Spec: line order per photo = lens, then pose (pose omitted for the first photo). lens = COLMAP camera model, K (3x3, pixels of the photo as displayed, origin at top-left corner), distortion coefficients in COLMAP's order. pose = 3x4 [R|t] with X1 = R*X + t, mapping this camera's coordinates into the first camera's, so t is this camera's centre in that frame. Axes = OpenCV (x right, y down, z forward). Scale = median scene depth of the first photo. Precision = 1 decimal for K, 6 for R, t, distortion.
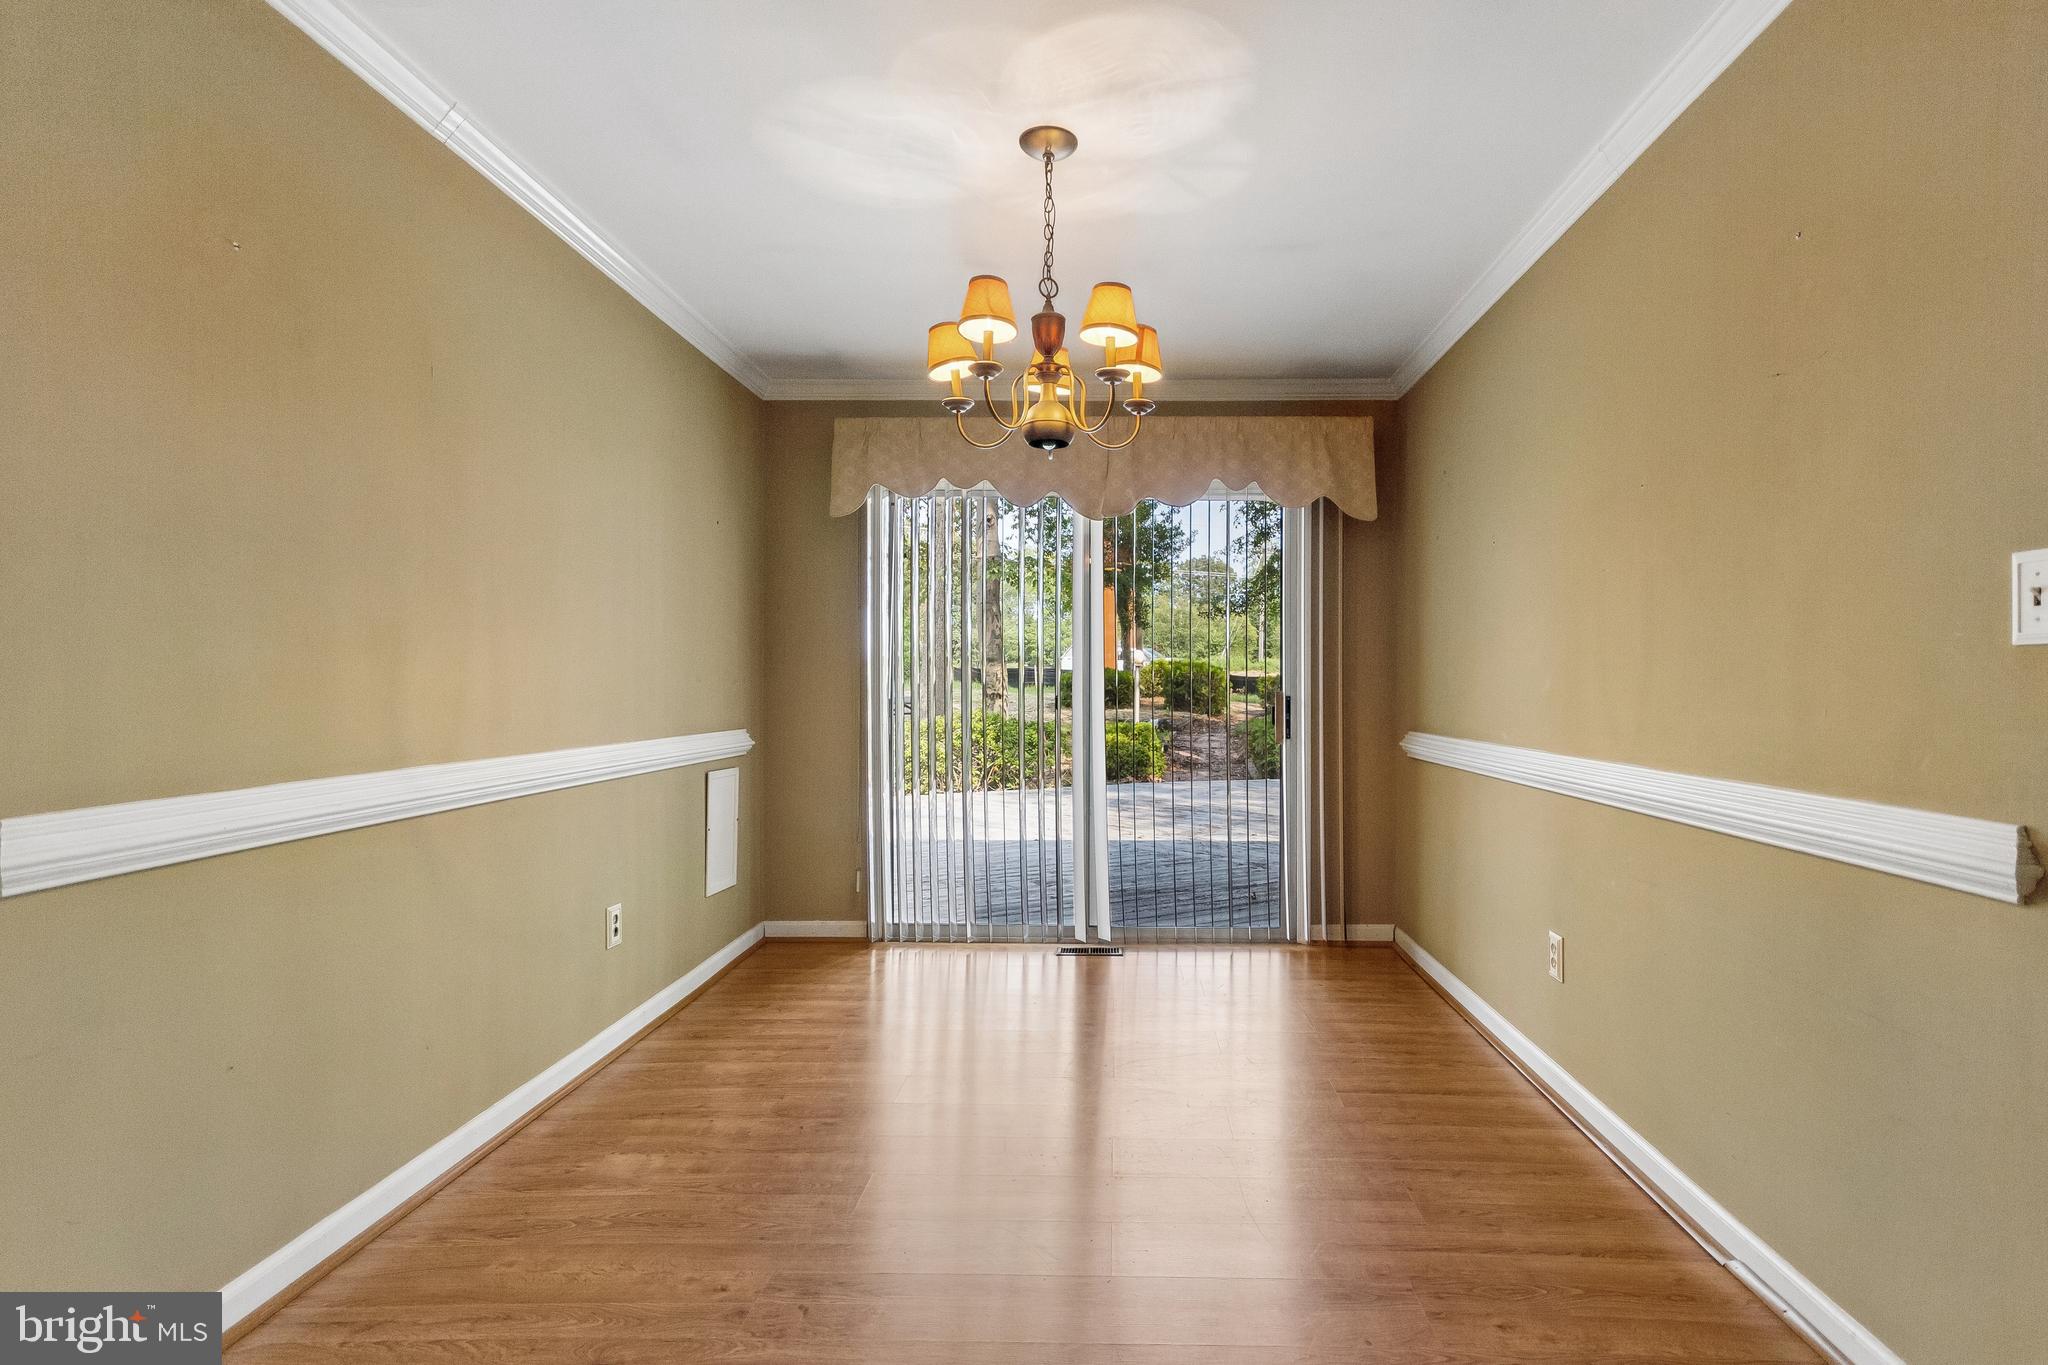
lens RADIAL K [[967.7, 0, 1024.3], [0, 967.7, 680.2], [0, 0, 1]] dist [0.000353, 0.001820]
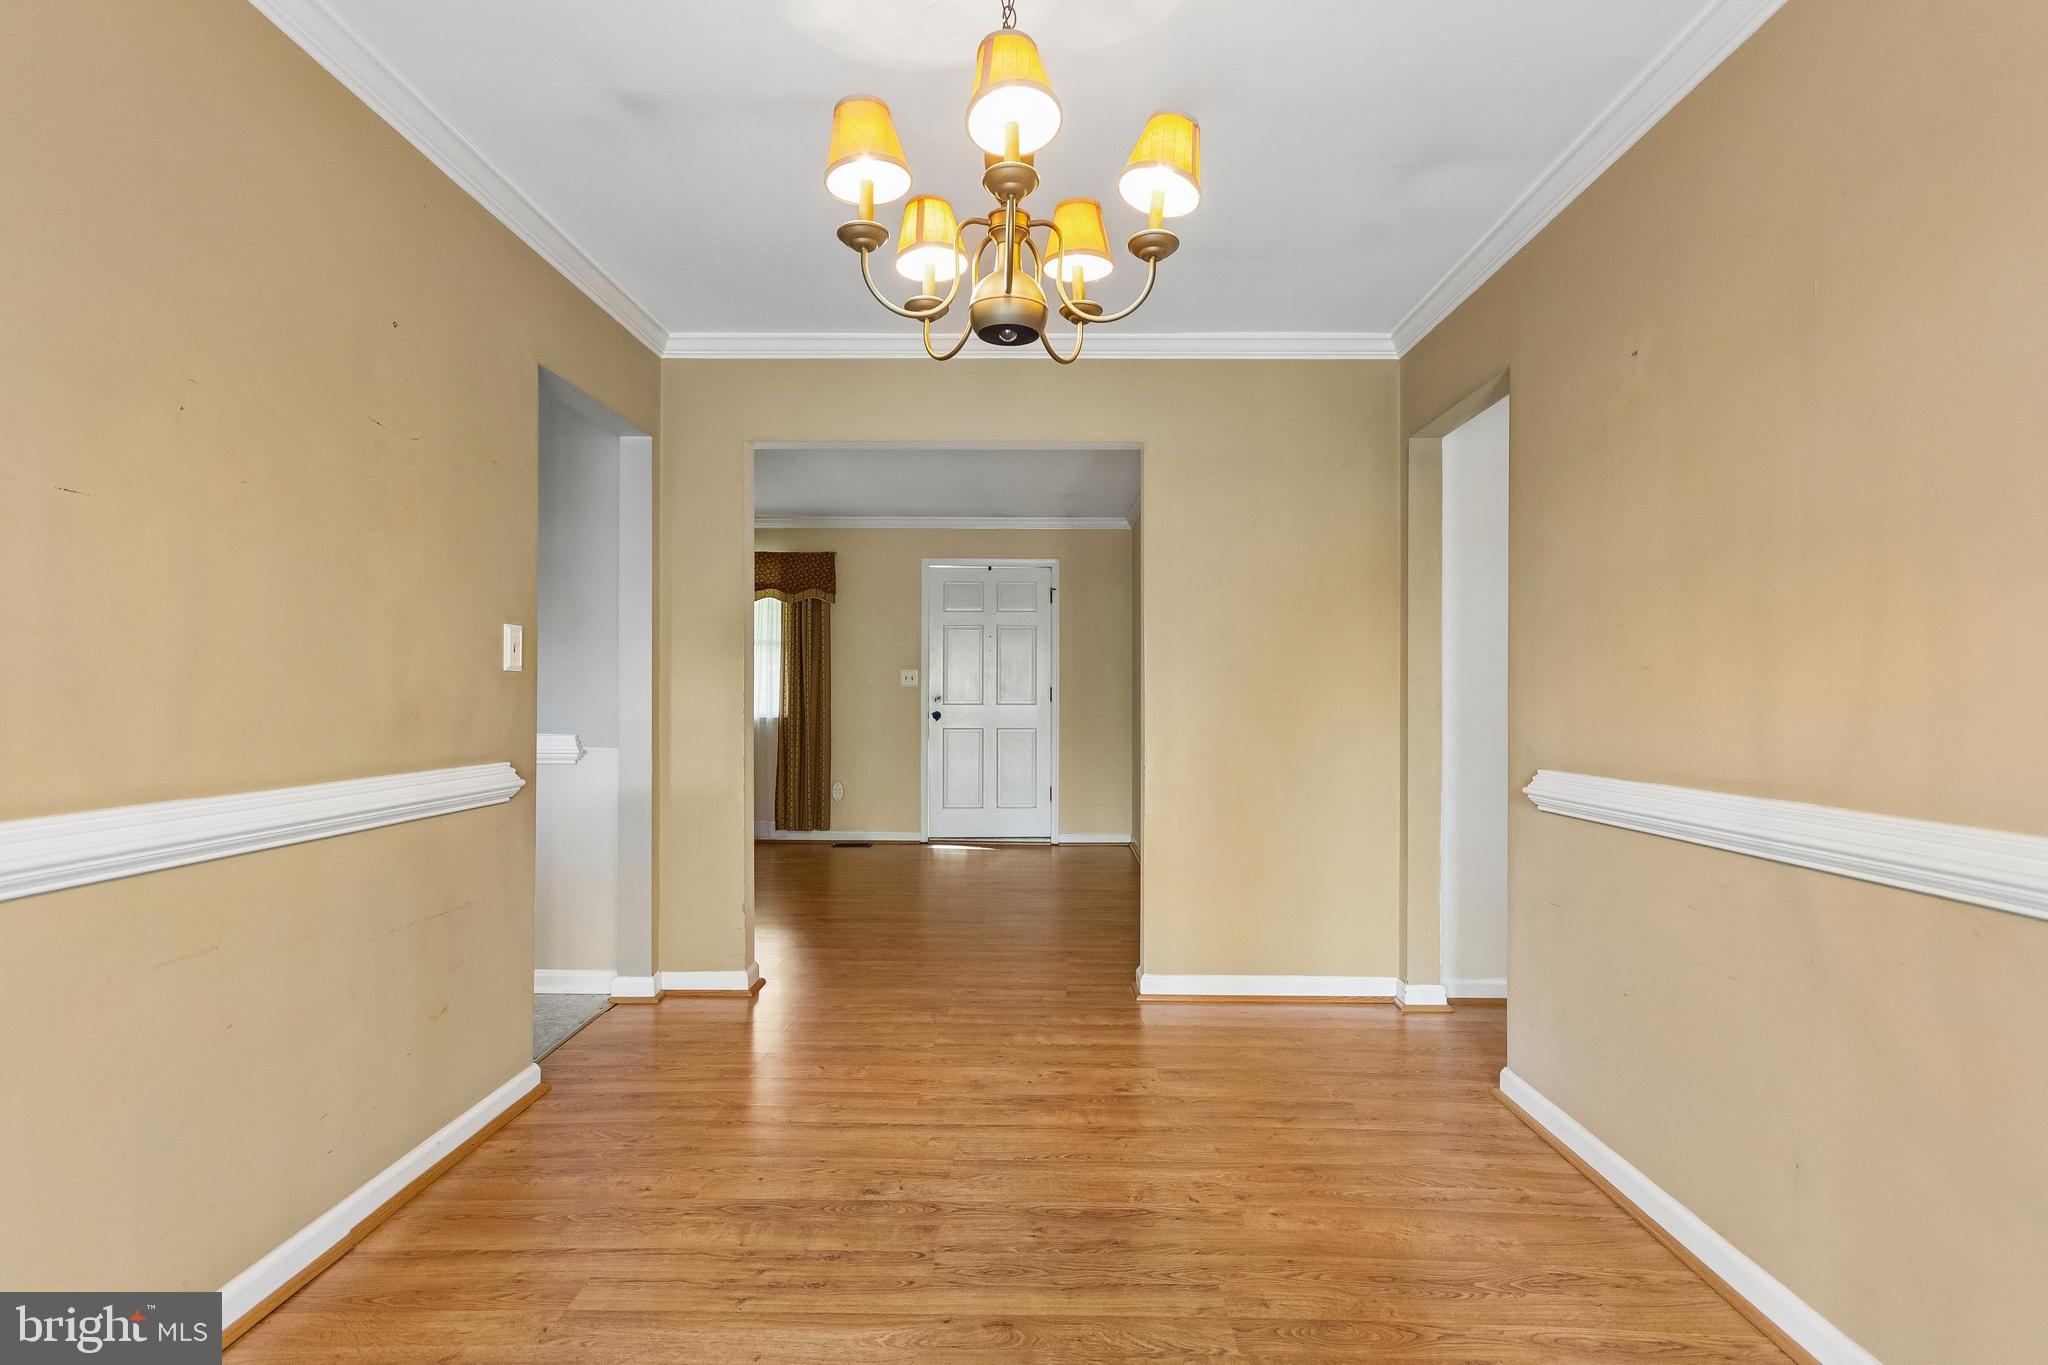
lens RADIAL K [[967.7, 0, 1025.2], [0, 967.7, 686.4], [0, 0, 1]] dist [0.000353, 0.001820]
pose [[-0.996217, -0.006752, -0.086635, 0.088197], [-0.006508, 0.999974, -0.003100, -0.002349], [0.086653, -0.002524, -0.996235, 2.019913]]
